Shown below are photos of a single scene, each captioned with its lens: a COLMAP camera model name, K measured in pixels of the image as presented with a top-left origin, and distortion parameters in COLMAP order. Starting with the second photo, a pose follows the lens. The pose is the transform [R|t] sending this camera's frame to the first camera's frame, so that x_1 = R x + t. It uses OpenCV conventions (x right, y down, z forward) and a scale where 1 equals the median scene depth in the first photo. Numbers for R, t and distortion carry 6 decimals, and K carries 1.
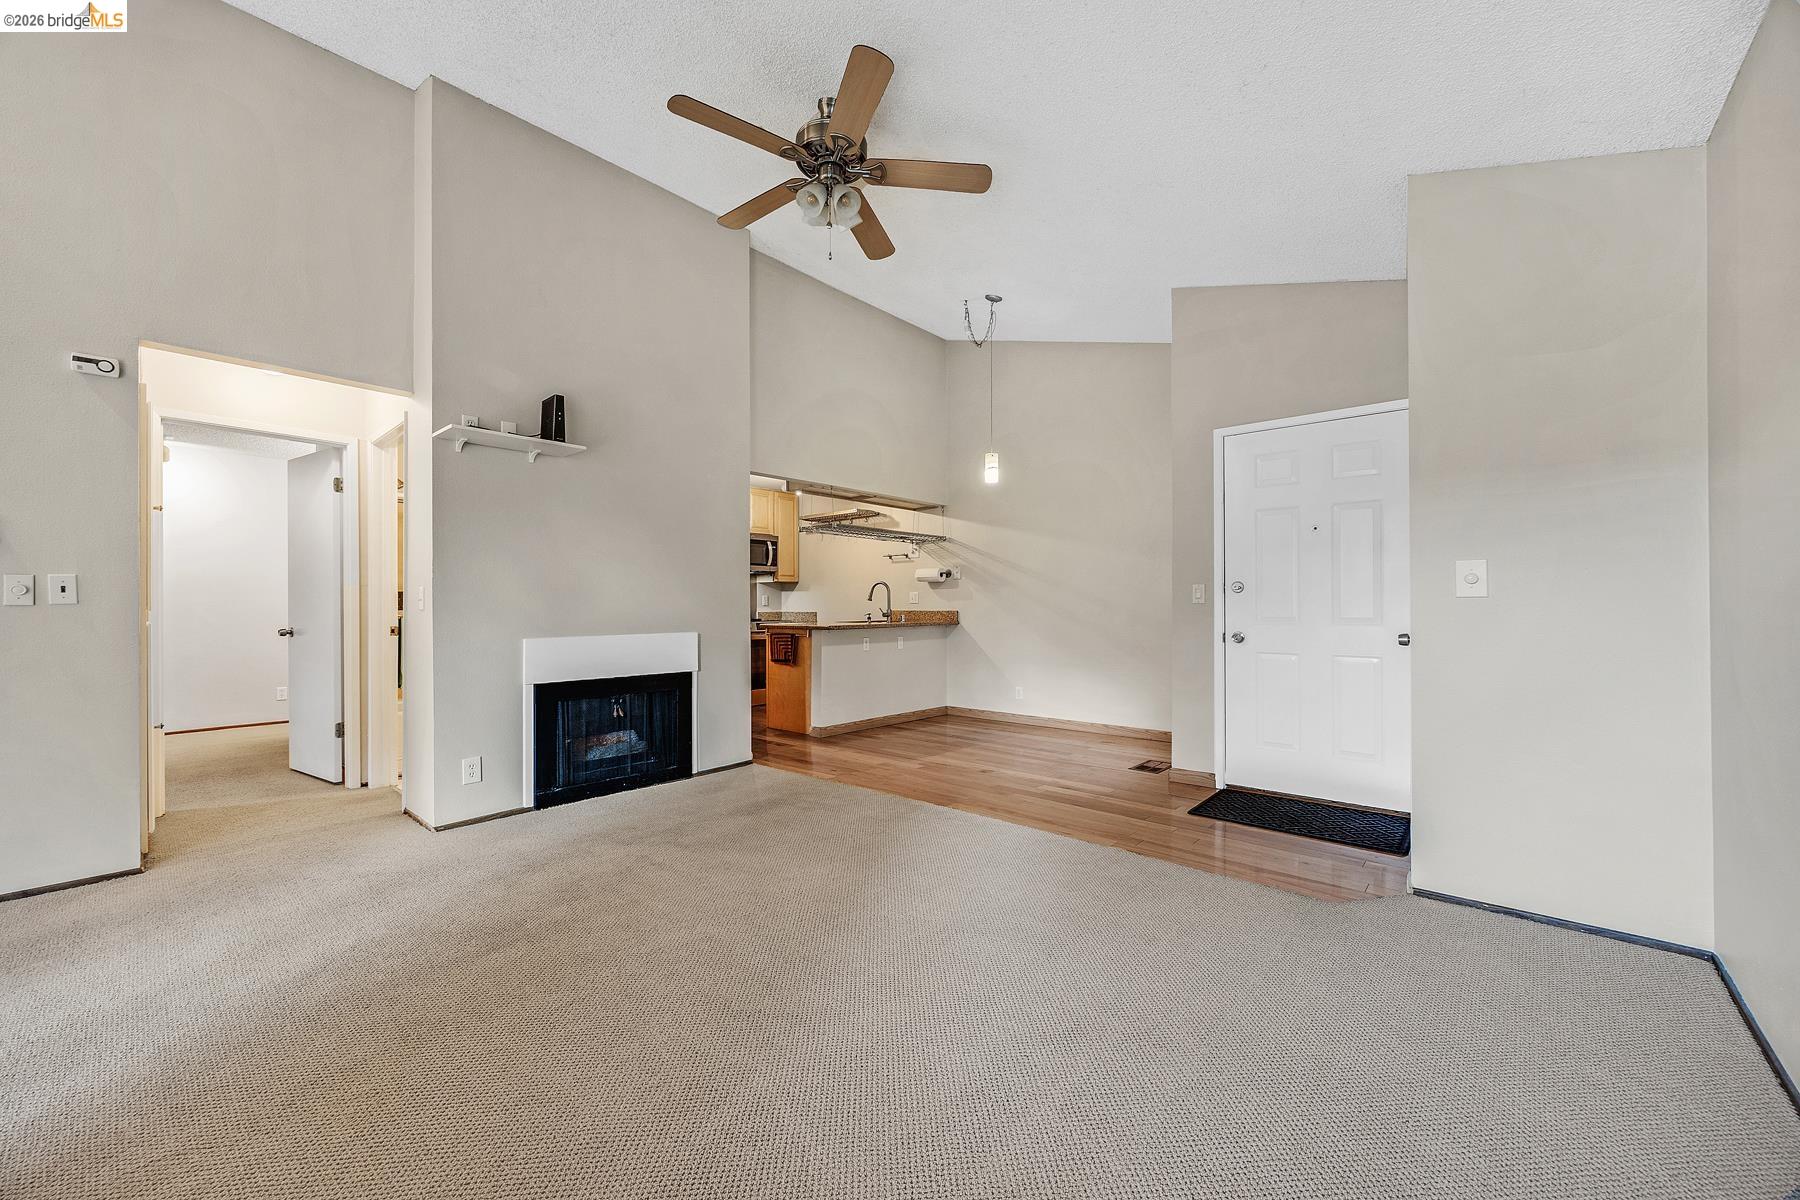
lens RADIAL K [[688.2, 0, 903.2], [0, 688.2, 598.1], [0, 0, 1]] dist [0.001161, -0.000012]
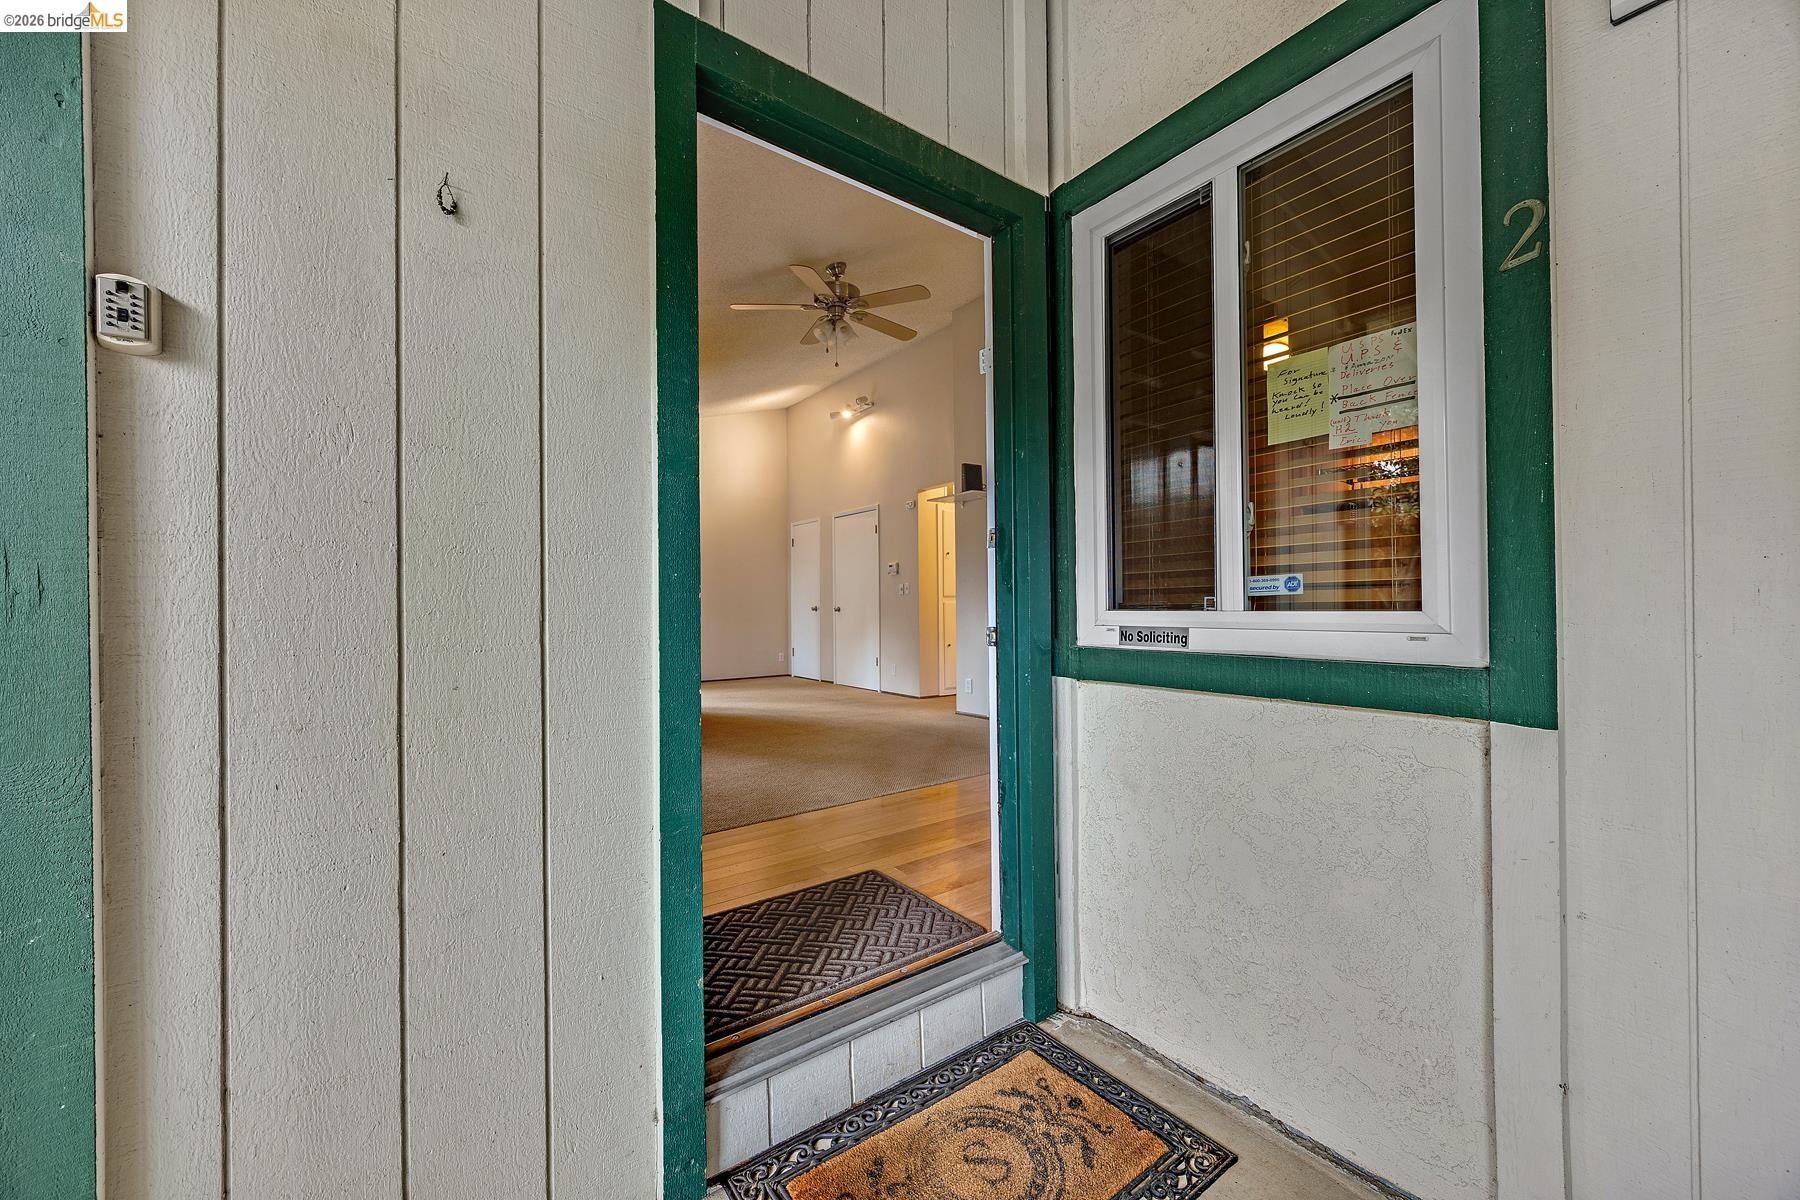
lens RADIAL K [[687.7, 0, 898.1], [0, 687.7, 597.9], [0, 0, 1]] dist [-0.000123, 0.000130]
pose [[-0.228502, -0.013021, -0.973456, 0.571966], [0.009985, 0.999827, -0.015717, 0.026403], [0.973492, -0.013312, -0.228333, 0.624598]]
